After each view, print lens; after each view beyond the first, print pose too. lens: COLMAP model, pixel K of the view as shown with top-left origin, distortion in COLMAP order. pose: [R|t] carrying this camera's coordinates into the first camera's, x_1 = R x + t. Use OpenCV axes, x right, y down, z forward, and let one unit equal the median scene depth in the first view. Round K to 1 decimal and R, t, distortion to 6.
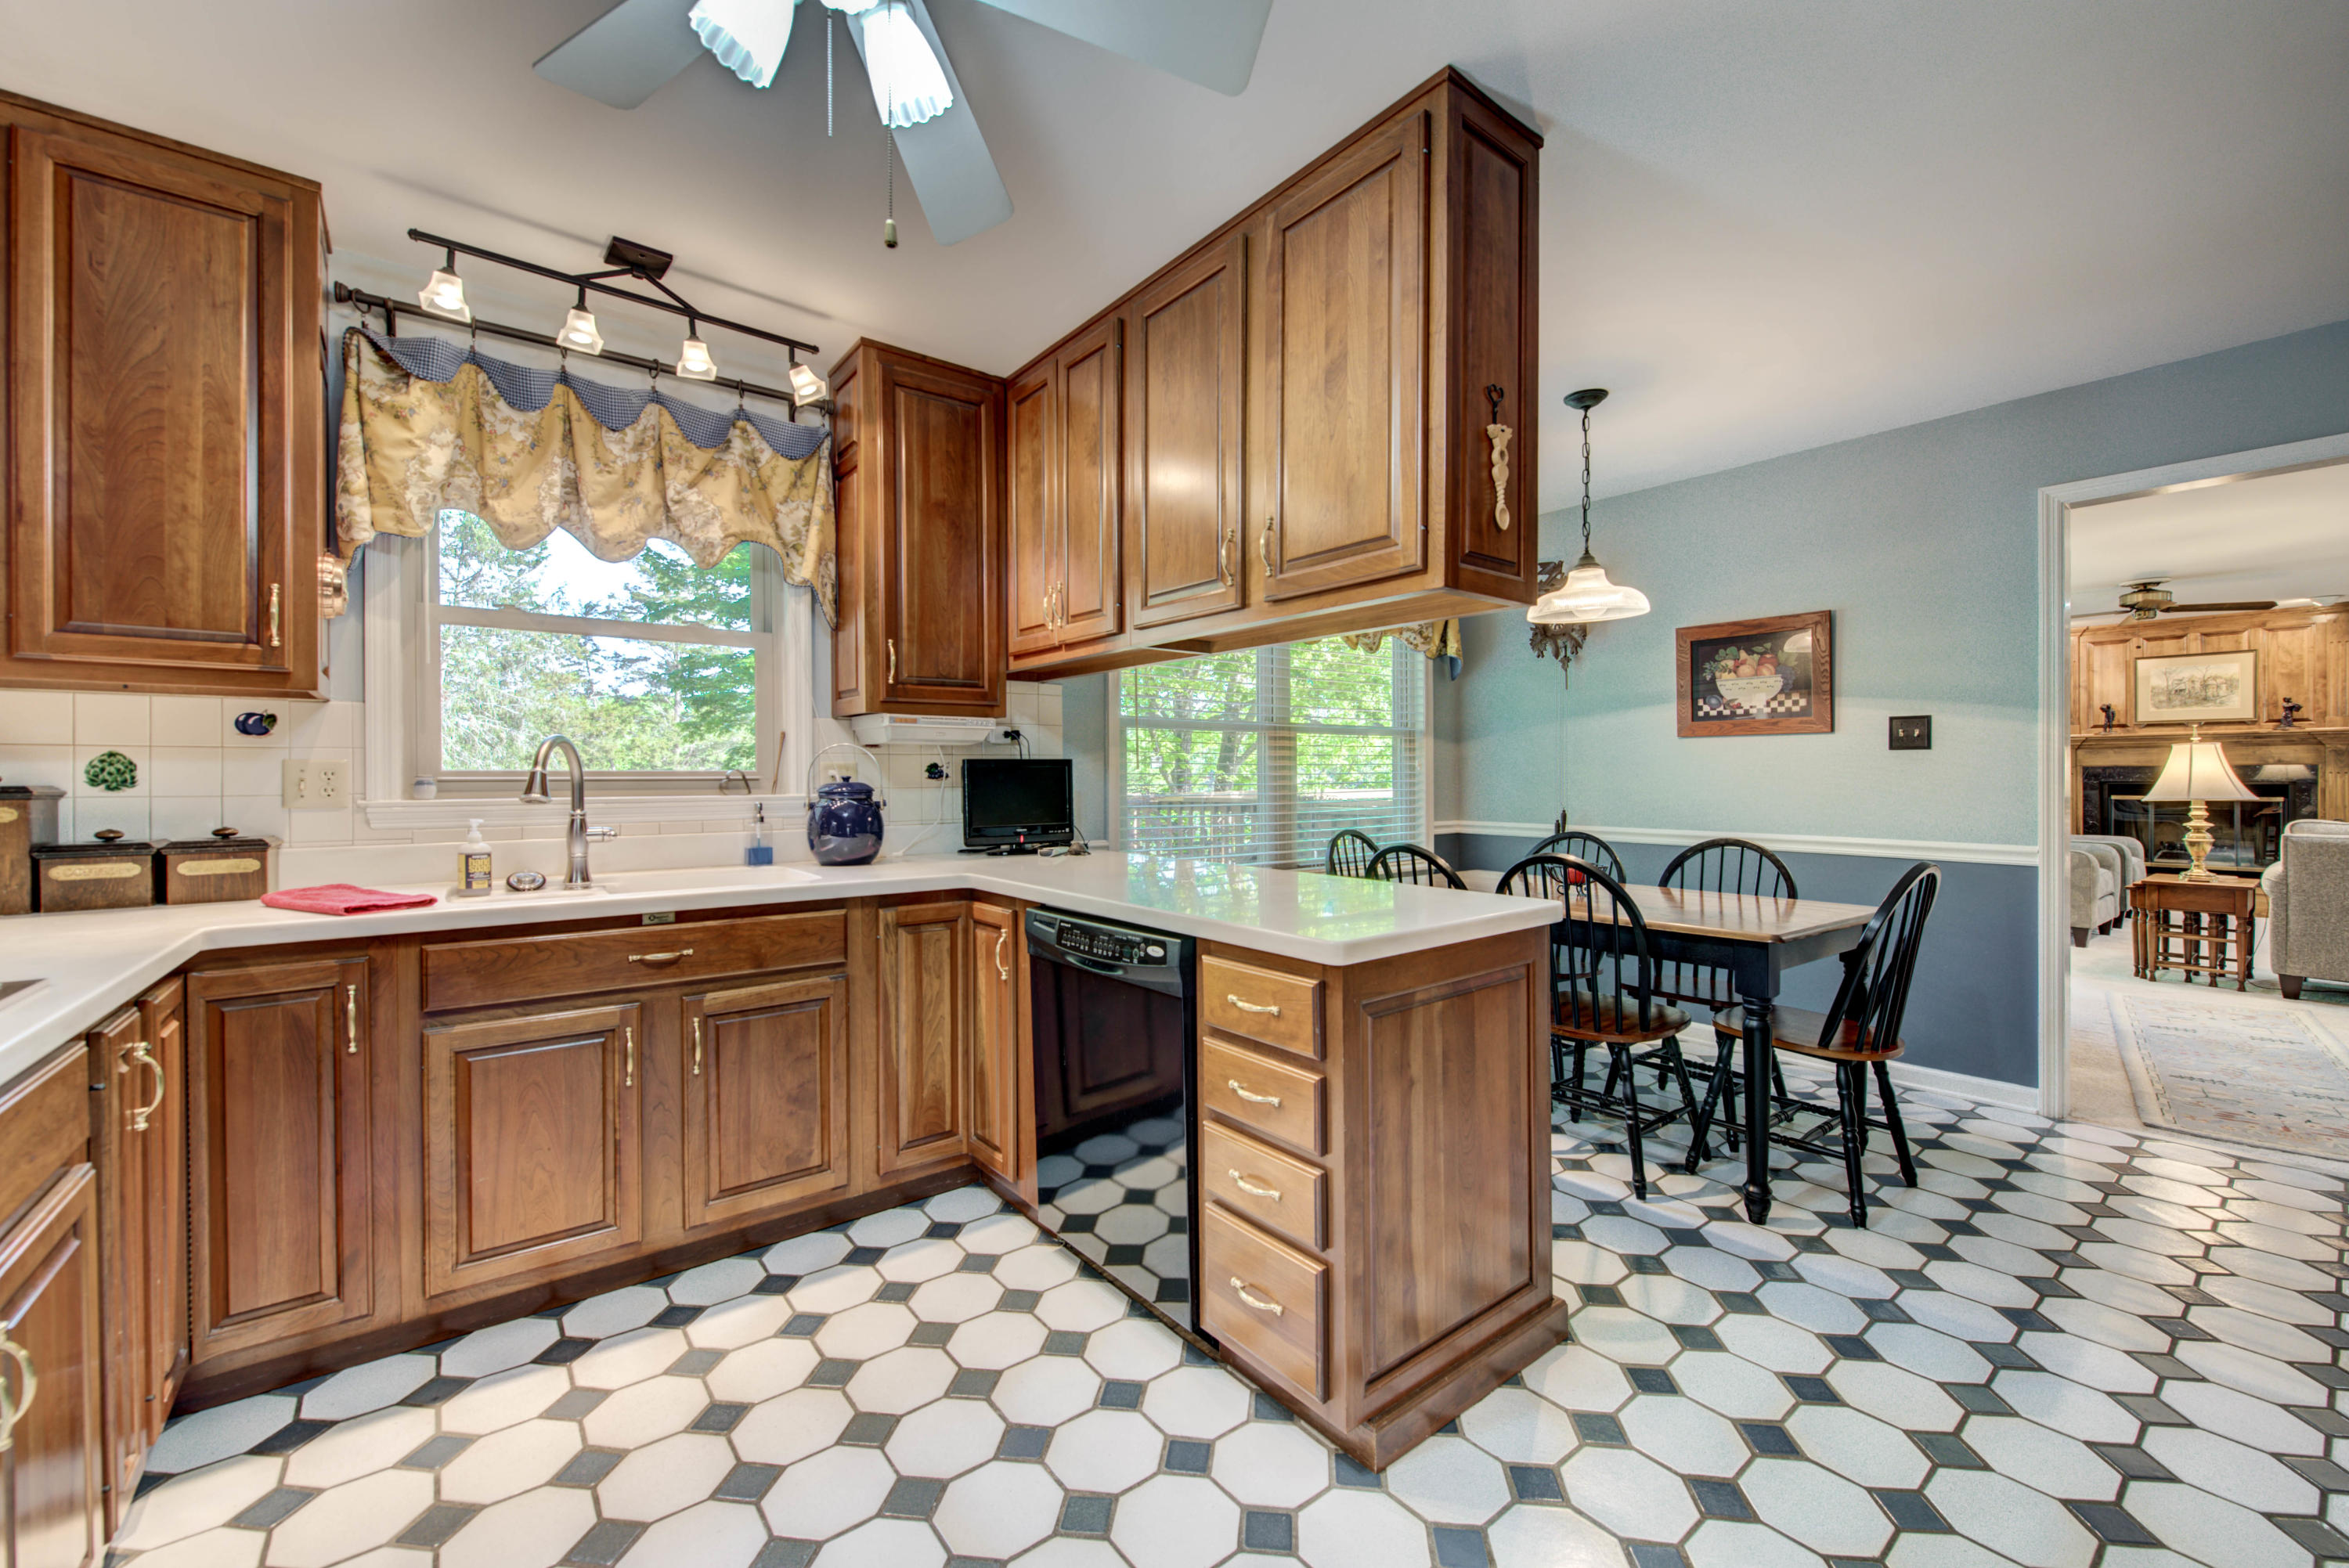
lens RADIAL K [[939.2, 0, 1187.2], [0, 939.2, 776.9], [0, 0, 1]] dist [-0.003425, -0.000064]
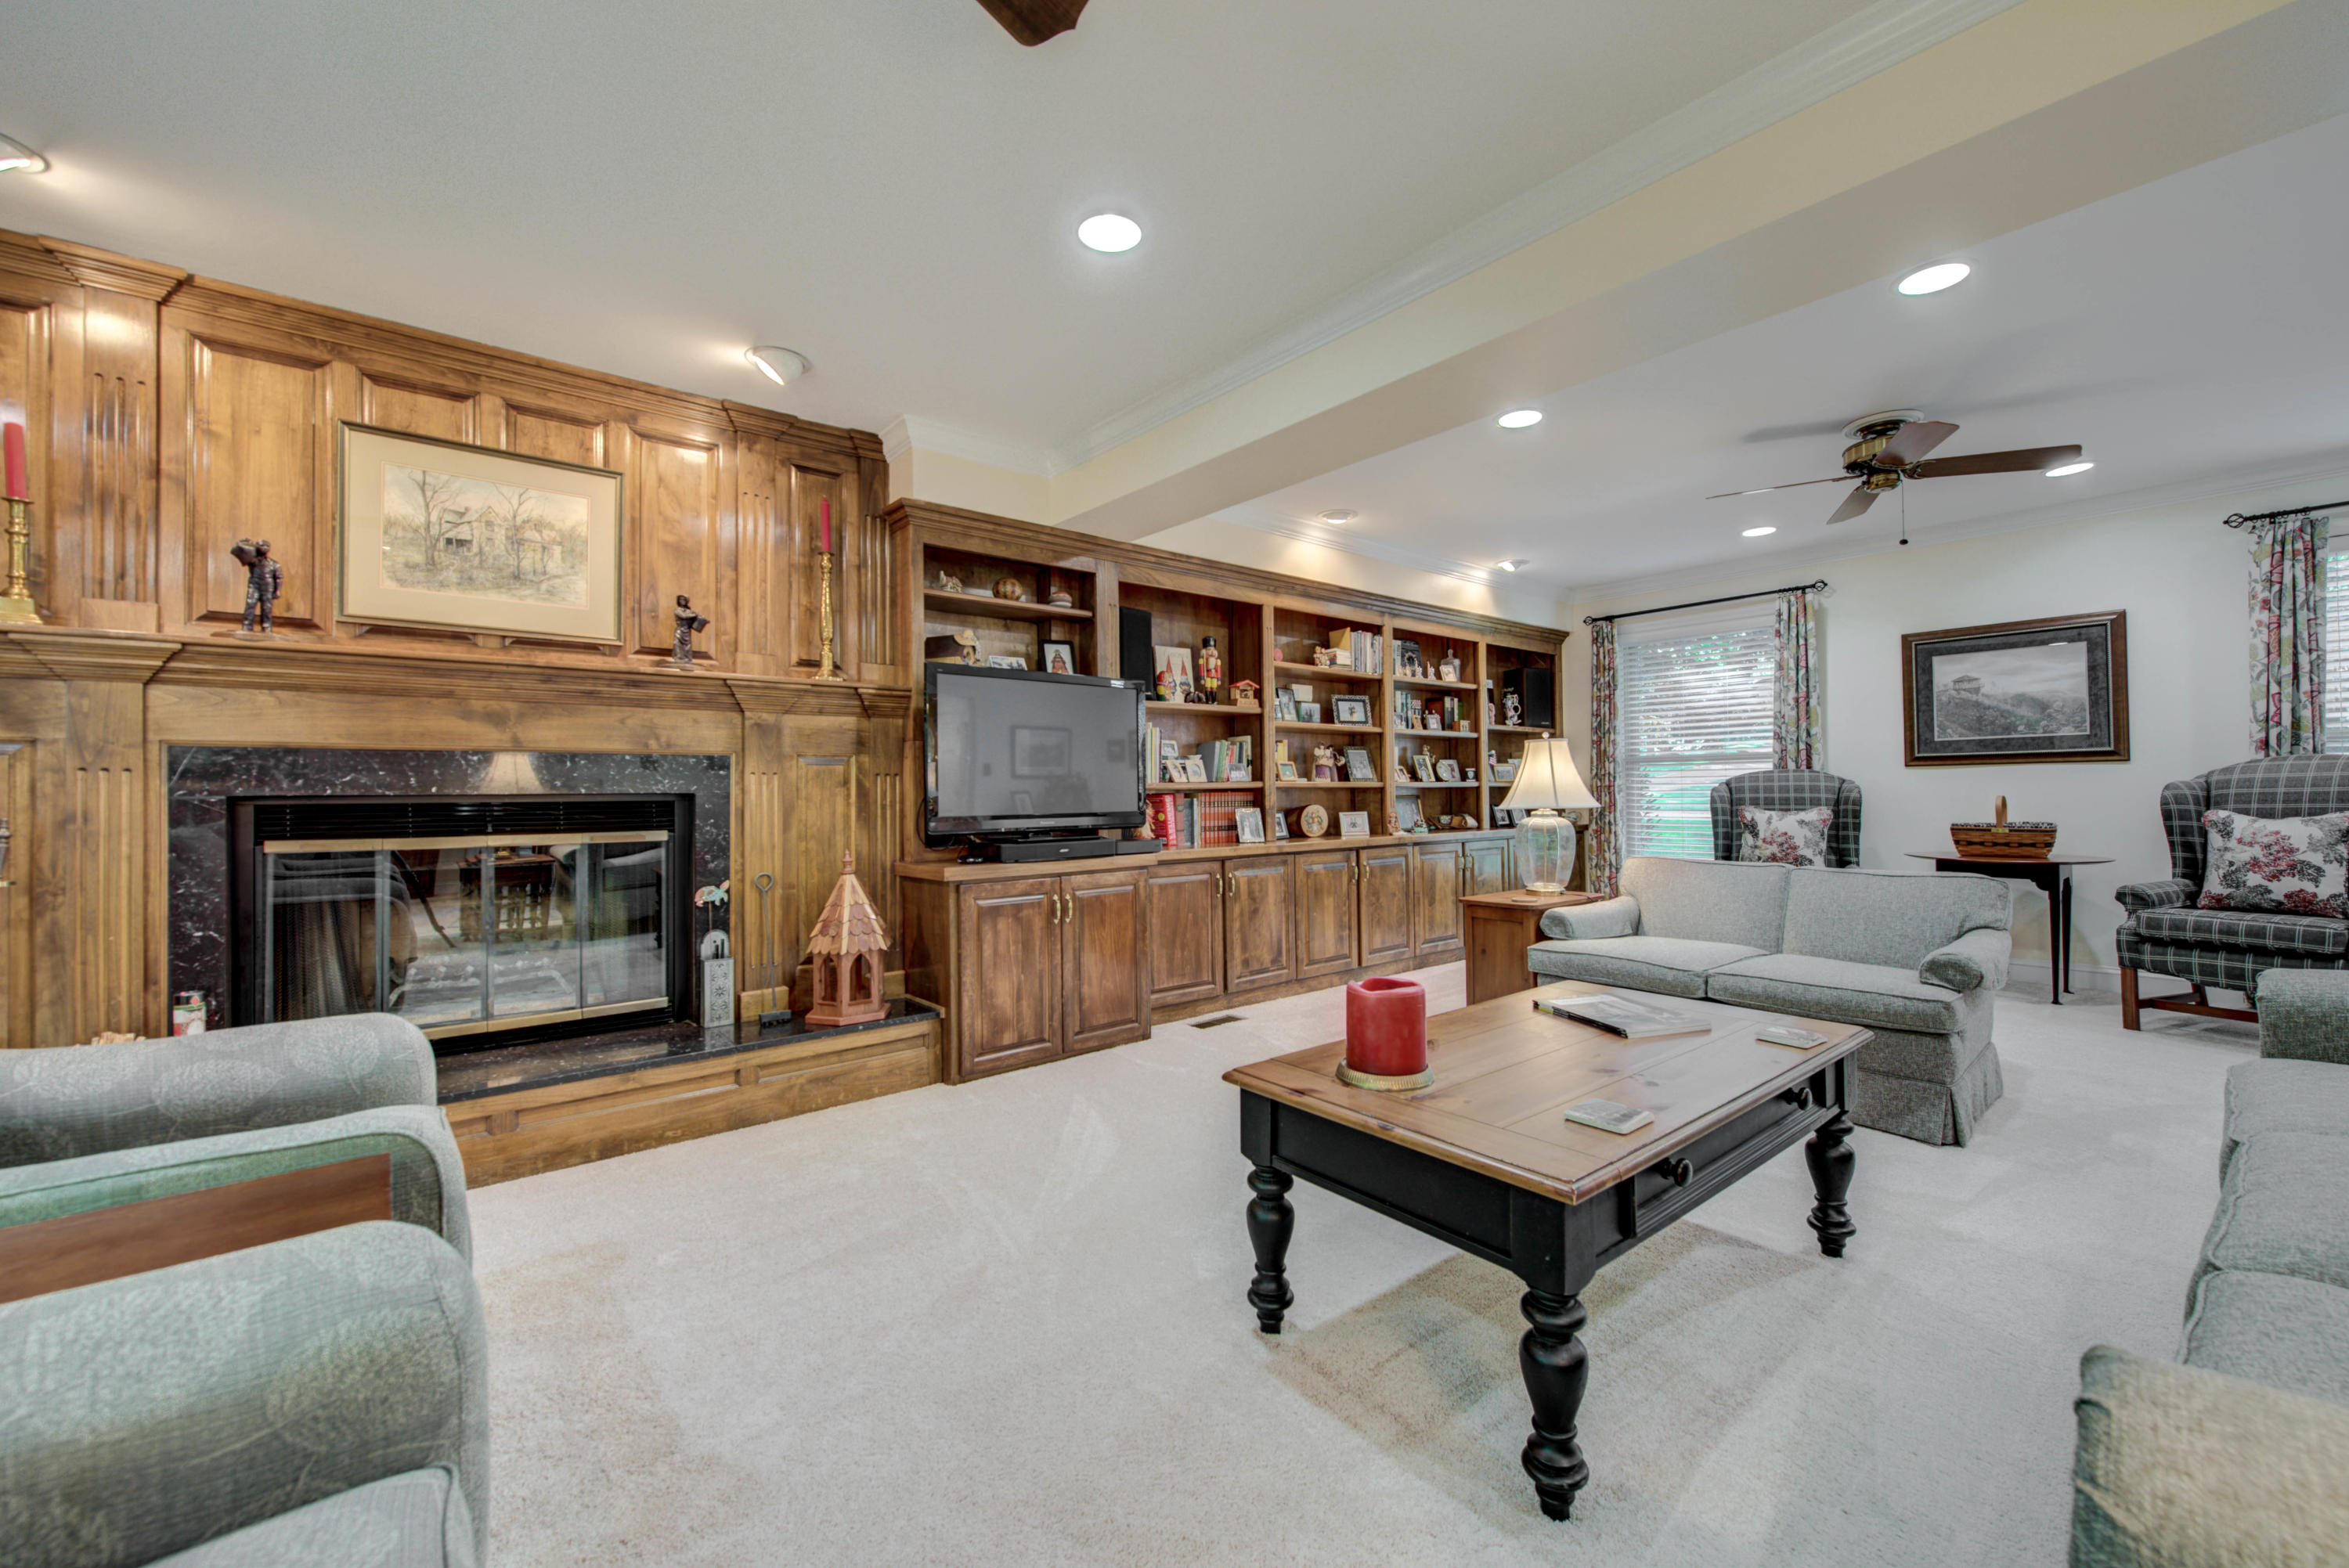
lens RADIAL K [[939.2, 0, 1187.0], [0, 939.2, 777.1], [0, 0, 1]] dist [-0.003425, -0.000064]
pose [[-0.034920, 0.006263, 0.999370, 0.695128], [-0.006655, 0.999957, -0.006499, -0.001401], [-0.999368, -0.006878, -0.034877, 0.735560]]
